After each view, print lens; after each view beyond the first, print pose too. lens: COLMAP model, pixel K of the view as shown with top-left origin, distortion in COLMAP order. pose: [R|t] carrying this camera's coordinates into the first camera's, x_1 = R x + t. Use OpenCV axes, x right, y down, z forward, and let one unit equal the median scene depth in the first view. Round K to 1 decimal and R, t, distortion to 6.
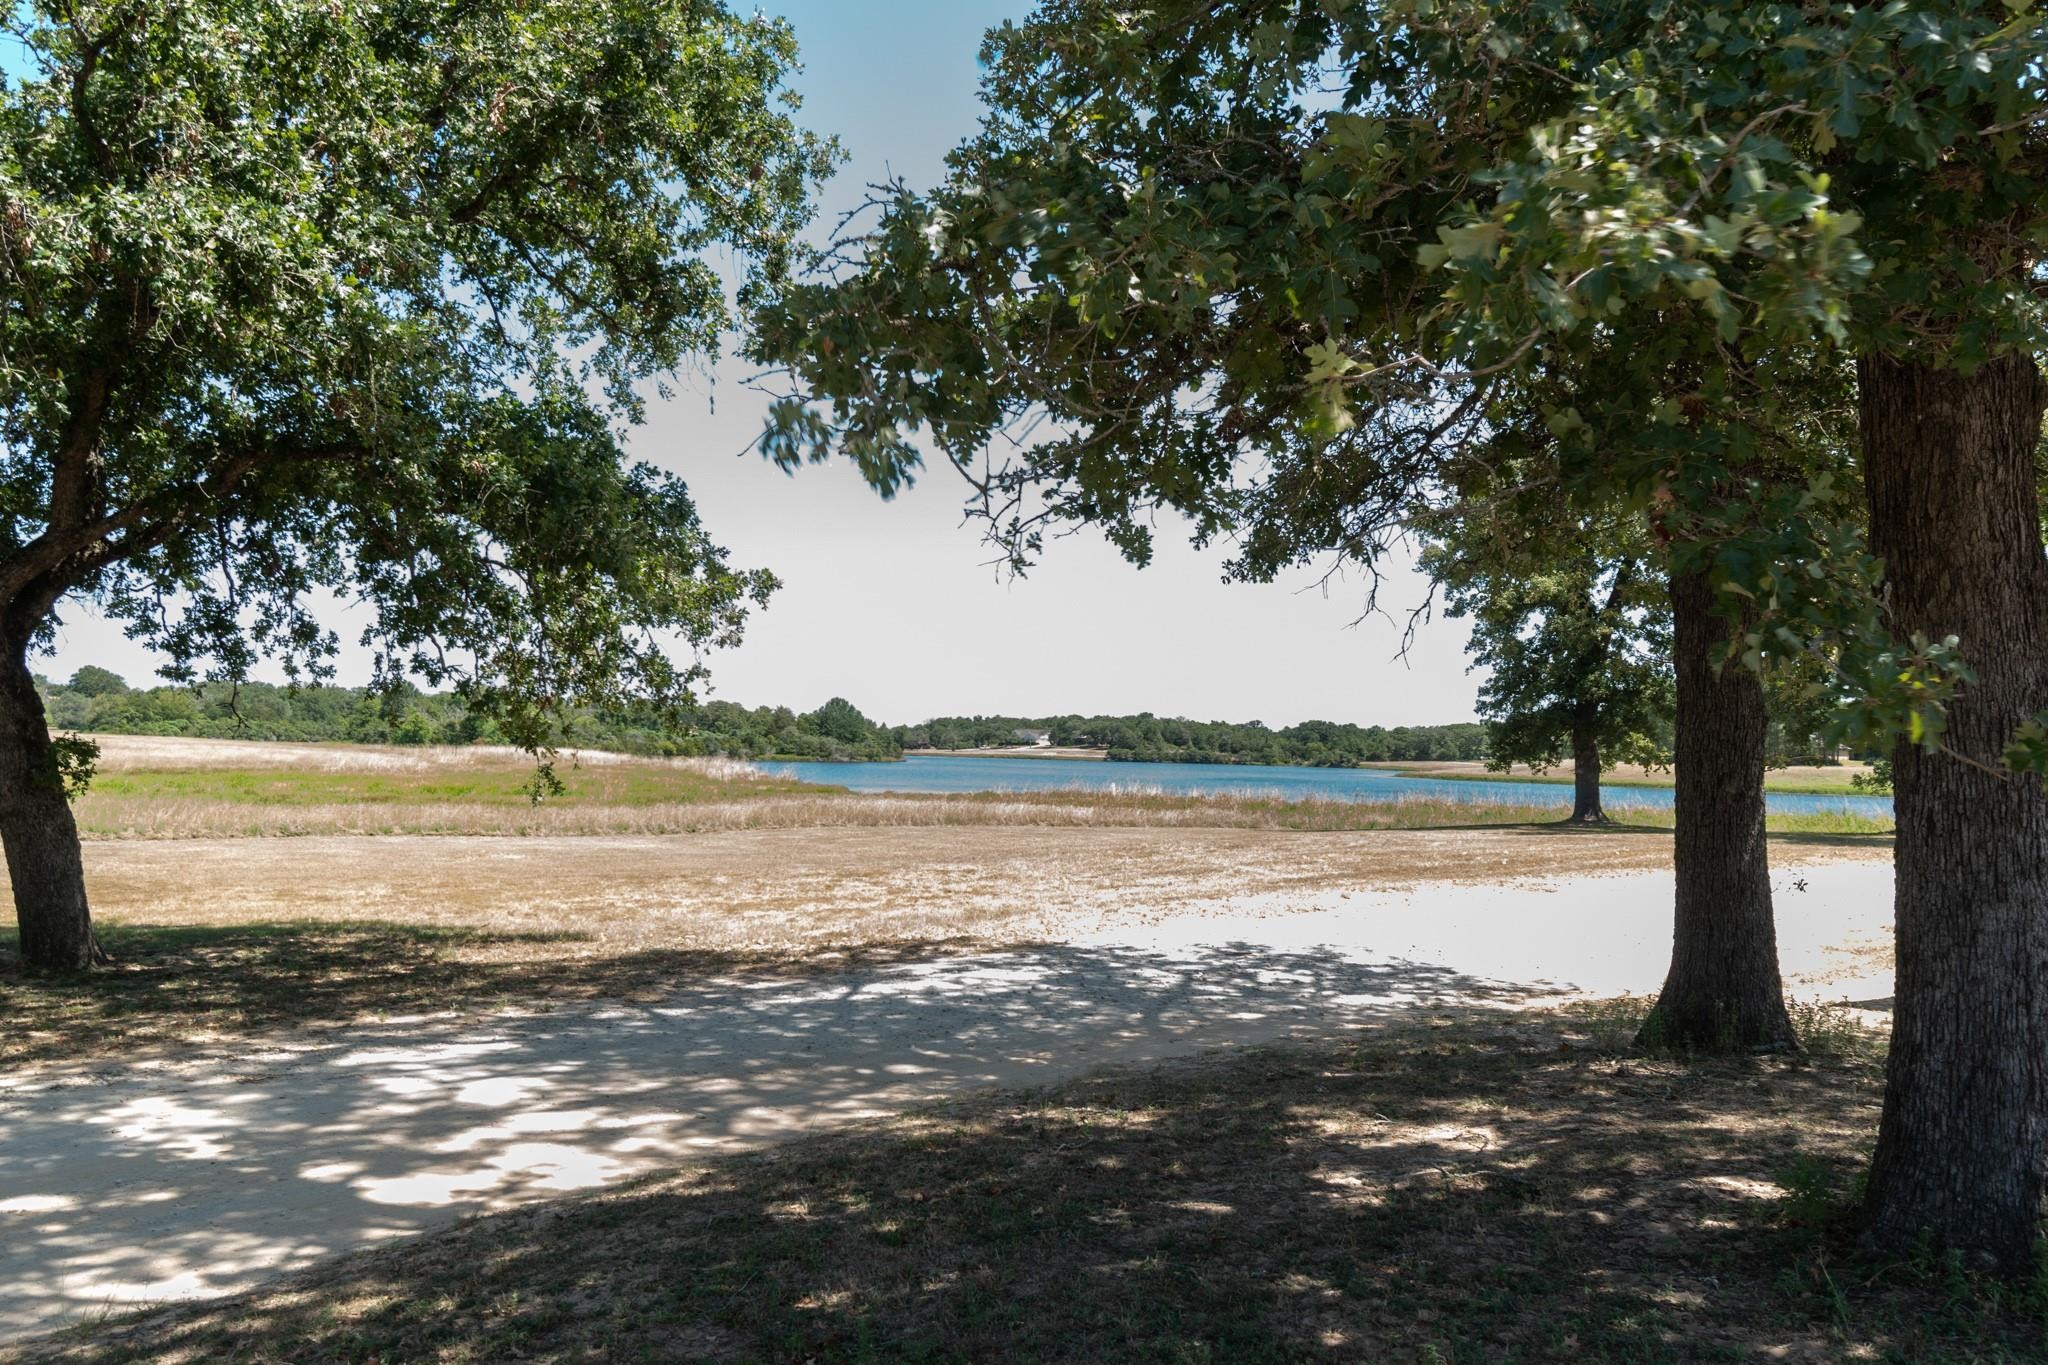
lens RADIAL K [[1646.9, 0, 1023.4], [0, 1646.9, 645.9], [0, 0, 1]] dist [-0.002377, 0.002073]
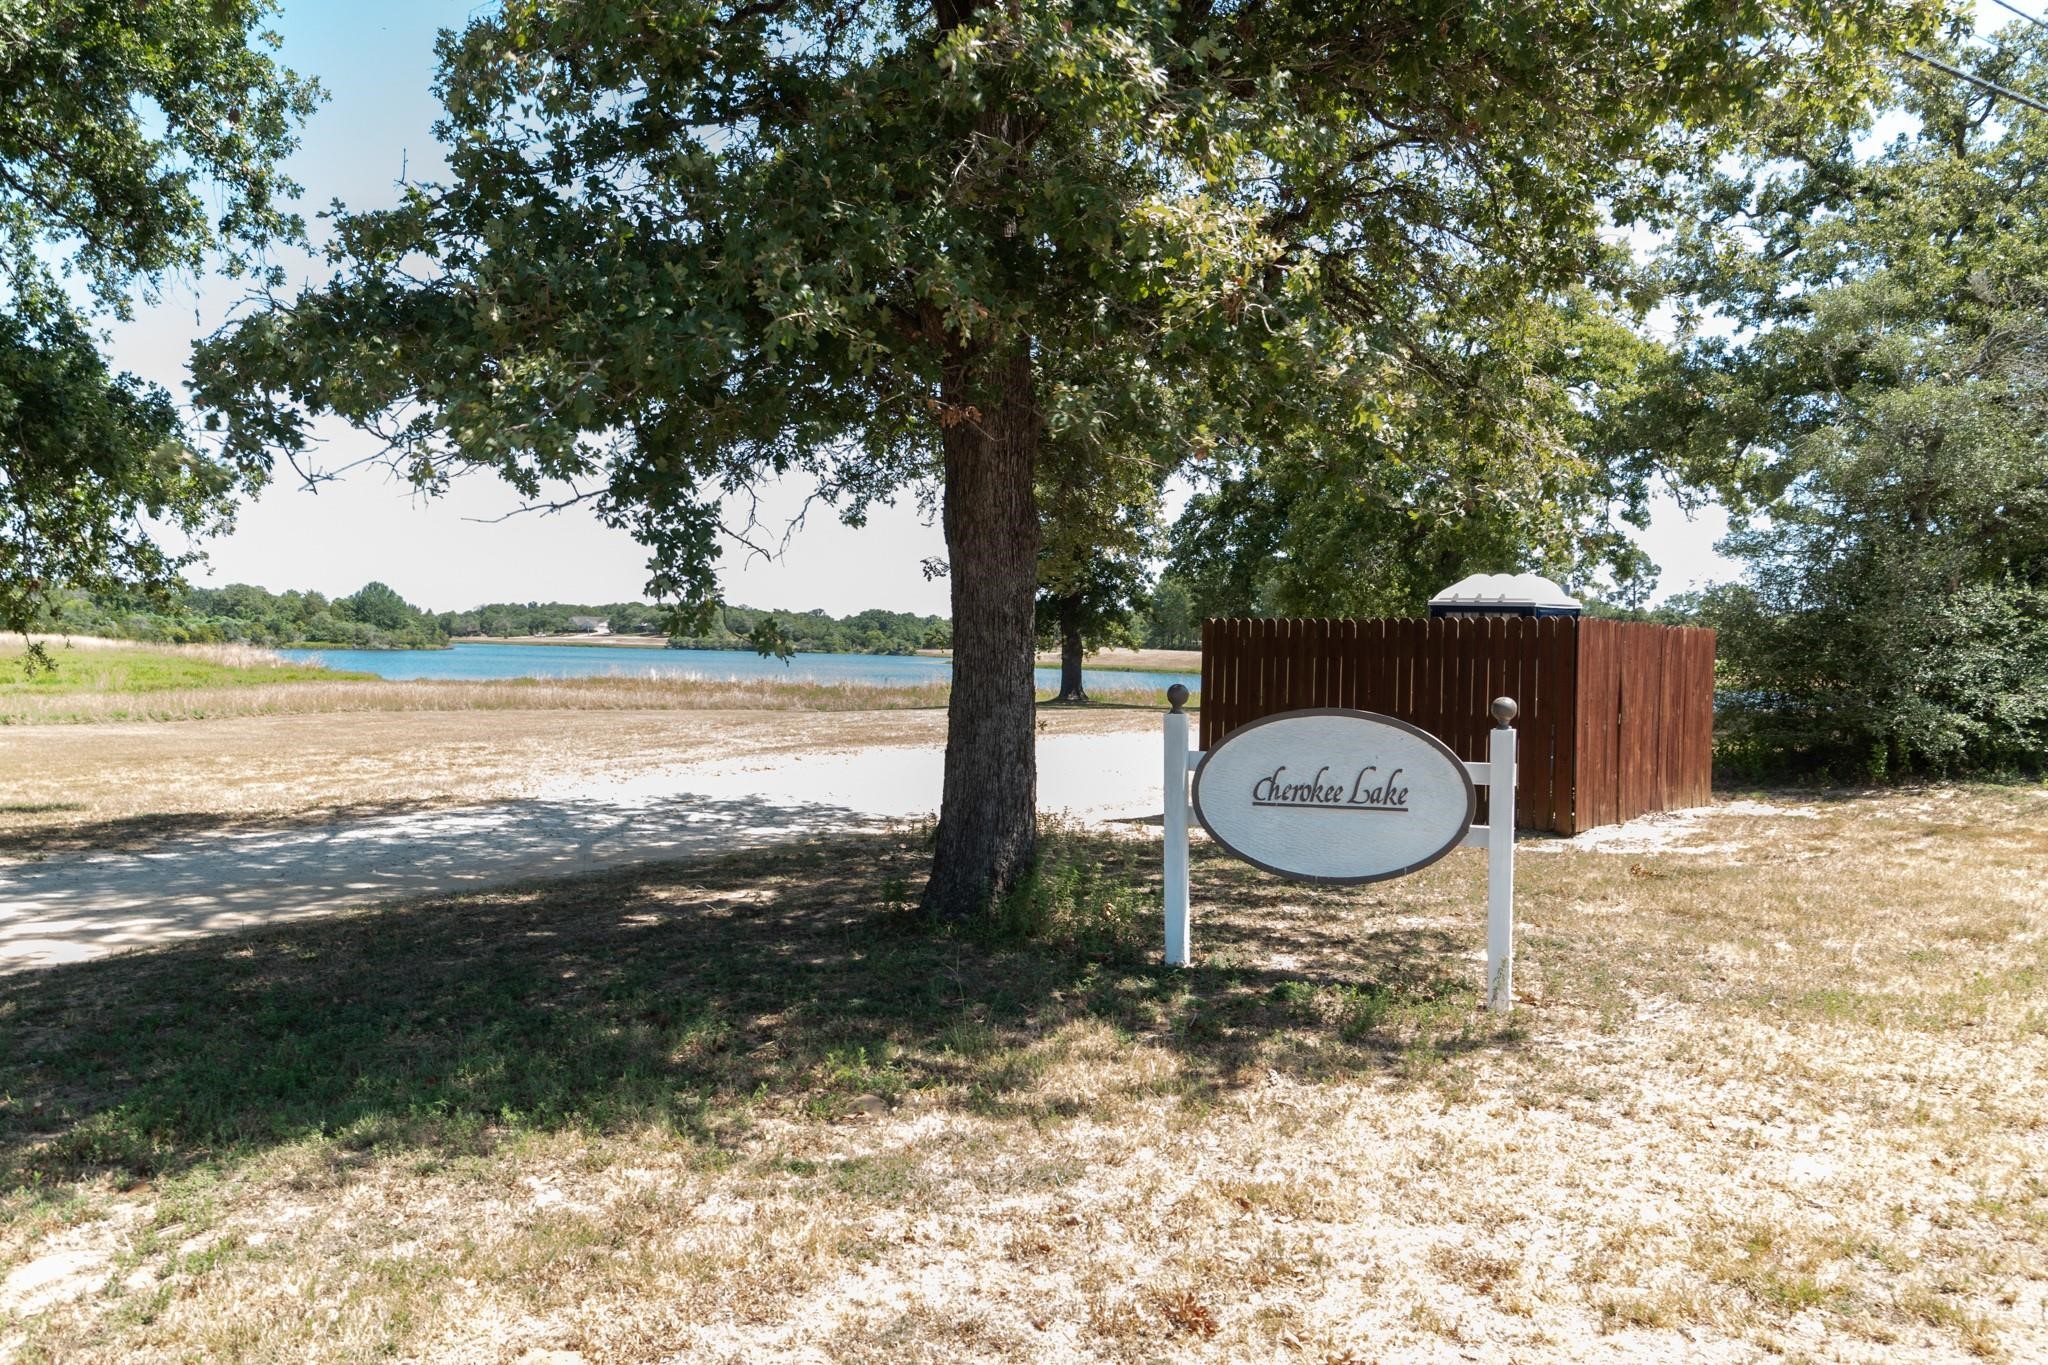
lens RADIAL K [[1646.9, 0, 1023.4], [0, 1646.9, 645.9], [0, 0, 1]] dist [-0.002377, 0.002073]
pose [[0.966028, 0.000943, 0.258434, 0.054456], [-0.018443, 0.997695, 0.065302, -0.008990], [-0.257777, -0.067850, 0.963819, -0.194281]]
